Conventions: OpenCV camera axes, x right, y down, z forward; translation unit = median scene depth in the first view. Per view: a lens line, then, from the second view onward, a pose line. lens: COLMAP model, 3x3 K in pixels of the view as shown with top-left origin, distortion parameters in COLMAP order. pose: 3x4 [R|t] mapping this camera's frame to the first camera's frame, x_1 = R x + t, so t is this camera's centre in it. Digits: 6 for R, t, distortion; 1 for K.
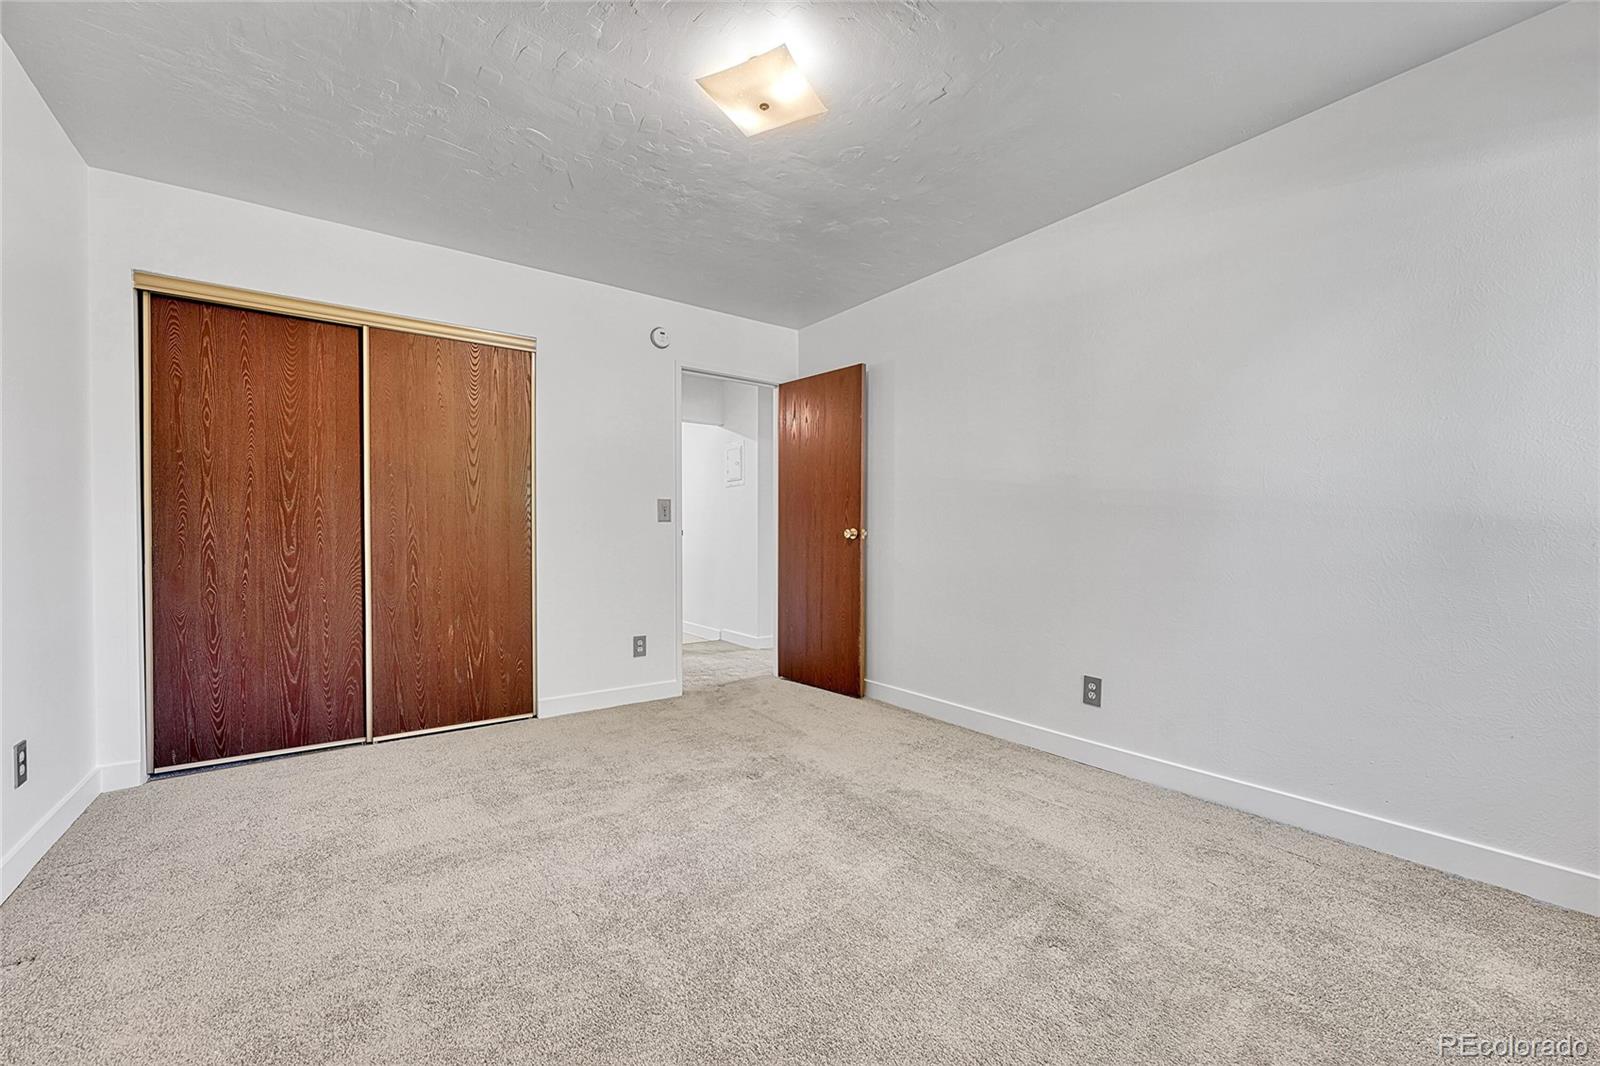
lens RADIAL K [[633.3, 0, 796.6], [0, 633.3, 538.2], [0, 0, 1]] dist [-0.002289, 0.000490]
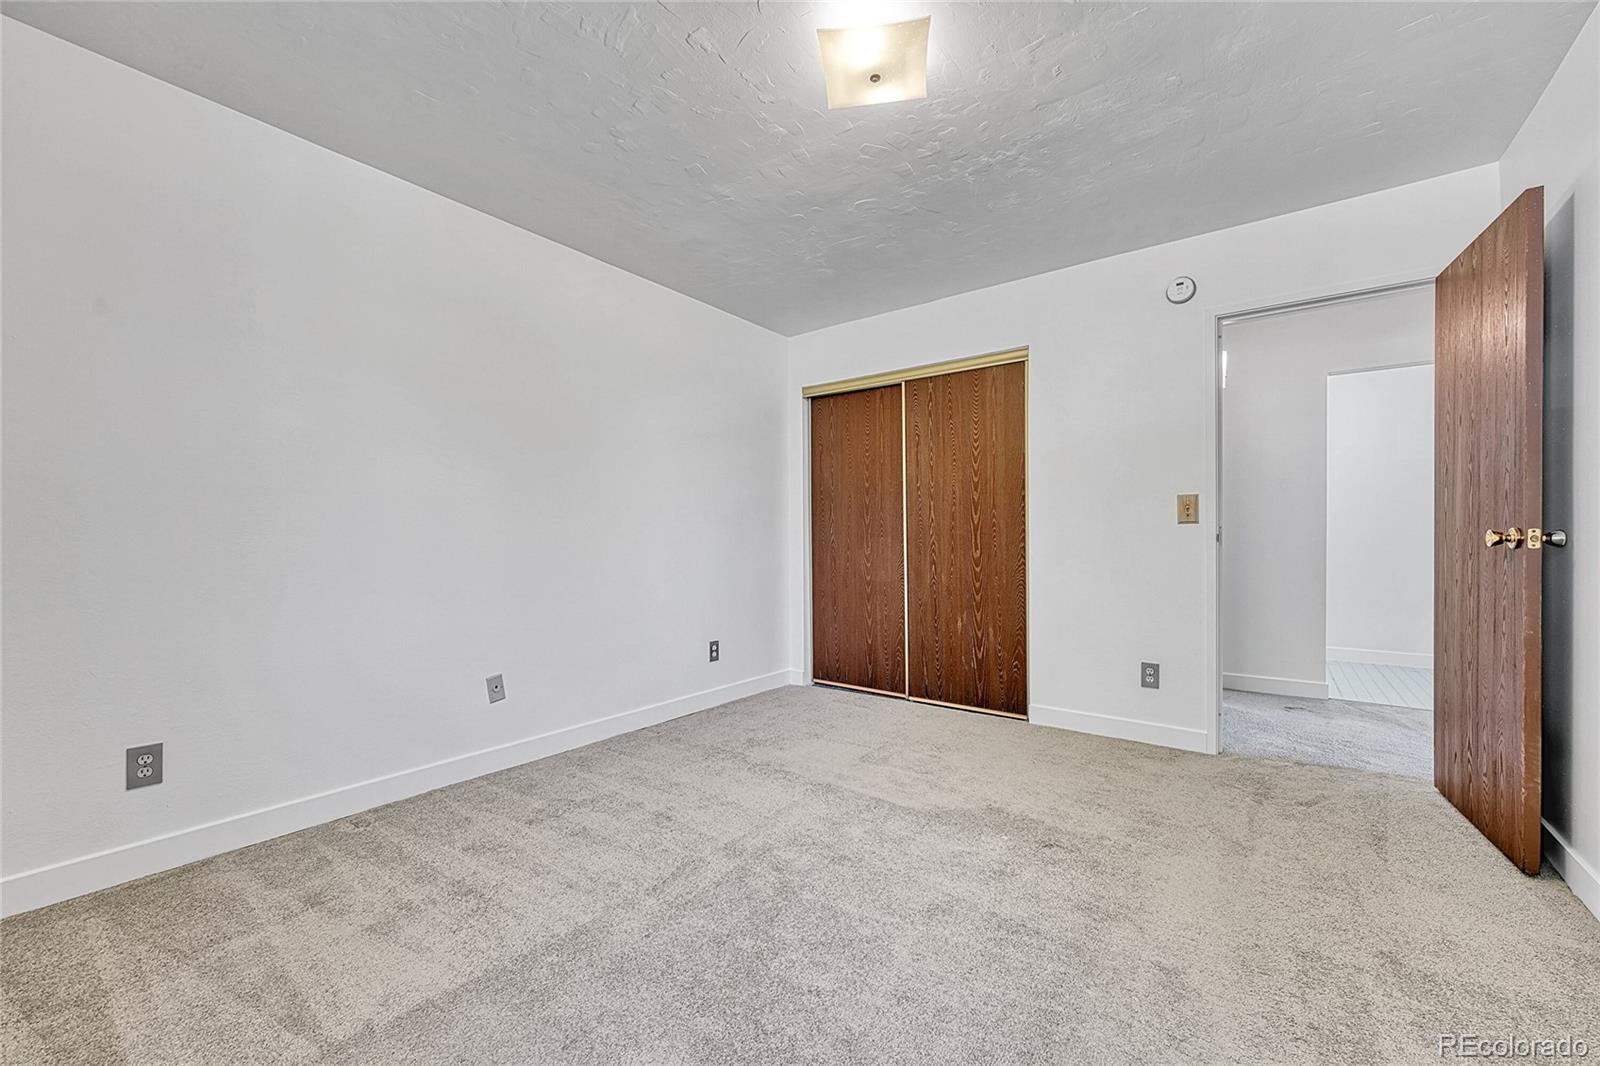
lens RADIAL K [[633.3, 0, 791.3], [0, 633.3, 538.5], [0, 0, 1]] dist [-0.002289, 0.000490]
pose [[0.288941, -0.003192, -0.957342, 0.521291], [-0.006100, 0.999968, -0.005176, -0.000559], [0.957328, 0.007336, 0.288912, 0.403943]]
